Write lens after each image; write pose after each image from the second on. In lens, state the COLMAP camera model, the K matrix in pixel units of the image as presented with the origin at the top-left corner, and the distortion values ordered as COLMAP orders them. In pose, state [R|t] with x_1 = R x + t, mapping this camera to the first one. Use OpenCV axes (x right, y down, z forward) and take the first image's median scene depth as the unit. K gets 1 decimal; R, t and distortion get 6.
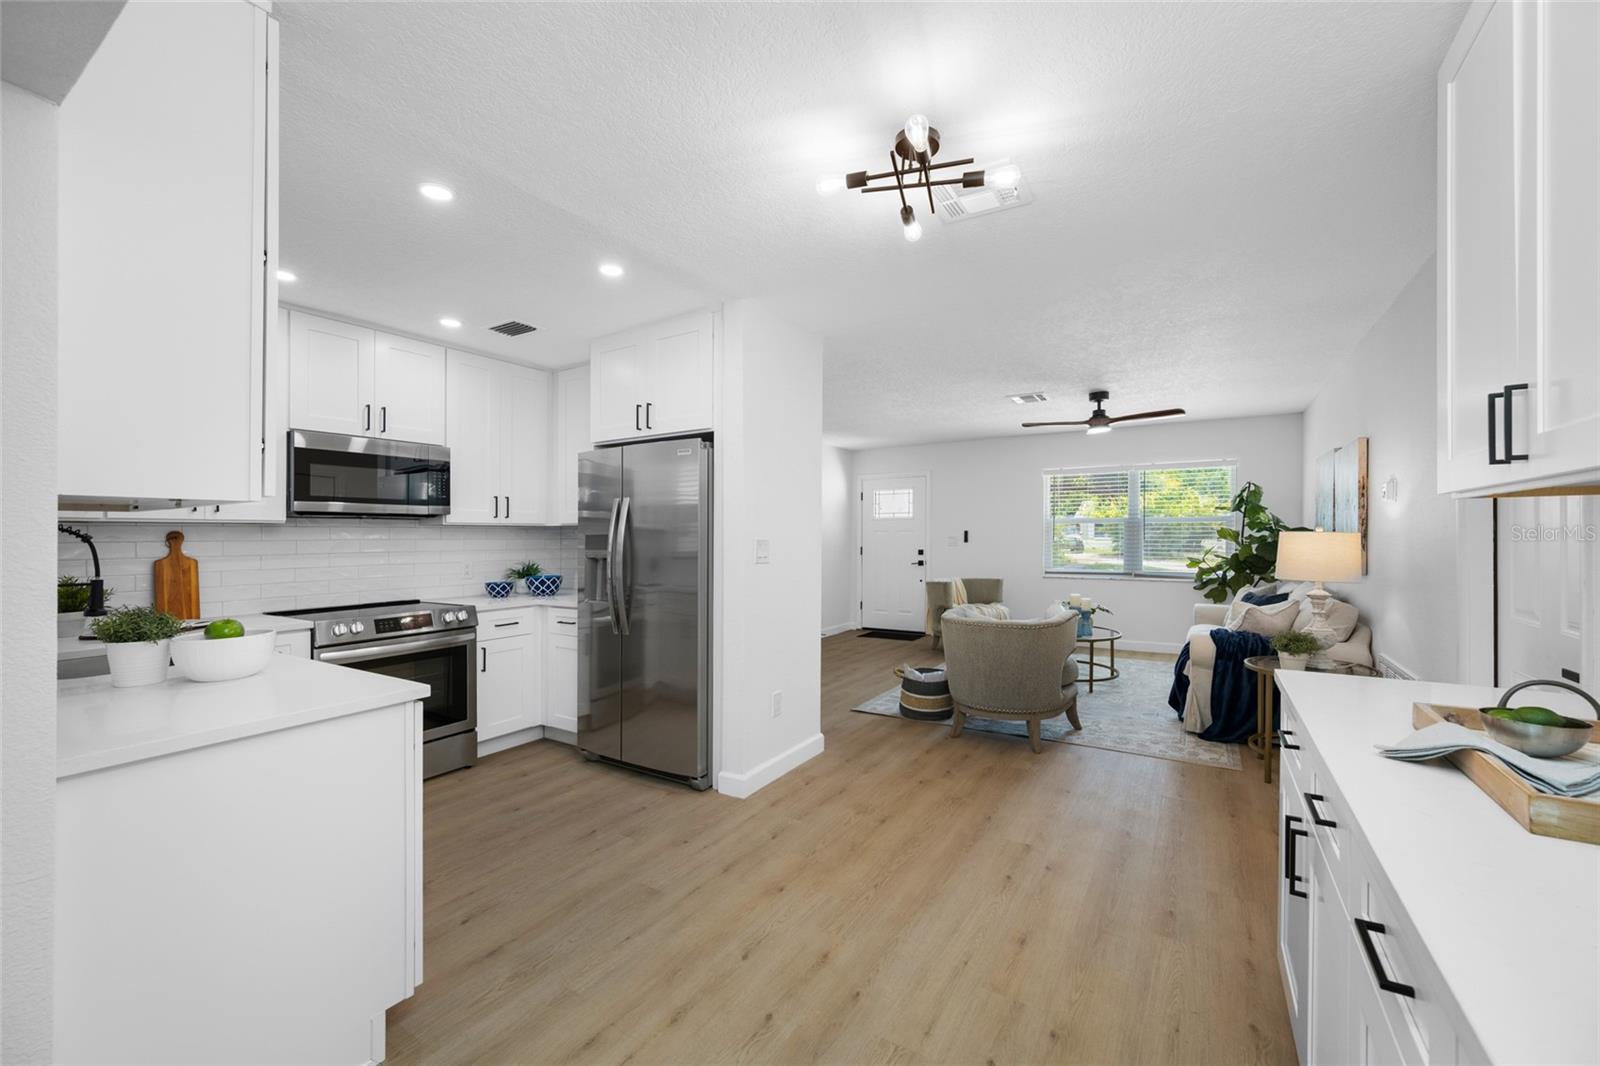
lens RADIAL K [[630.0, 0, 804.6], [0, 630.0, 537.4], [0, 0, 1]] dist [-0.001769, -0.001132]
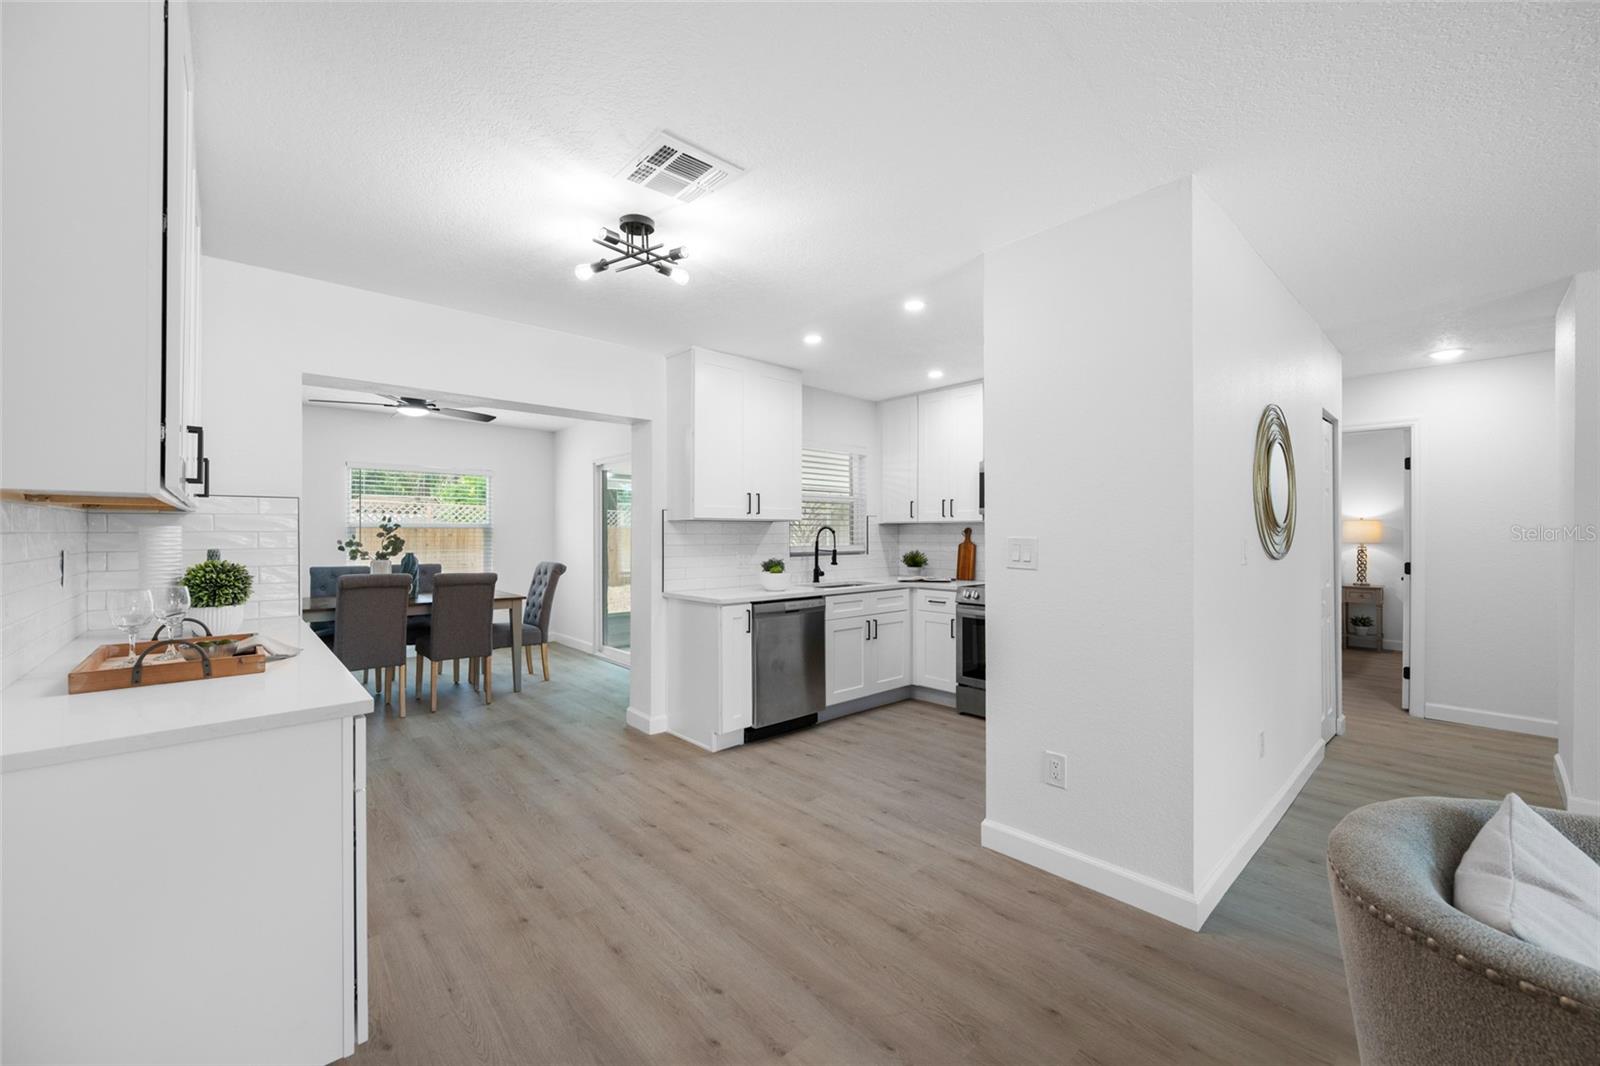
lens RADIAL K [[630.0, 0, 792.8], [0, 630.0, 531.2], [0, 0, 1]] dist [-0.001769, -0.001132]
pose [[-0.274832, 0.004003, -0.961484, 0.923368], [-0.001026, 0.999990, 0.004457, -0.008498], [0.961492, 0.002211, -0.274825, 1.171921]]
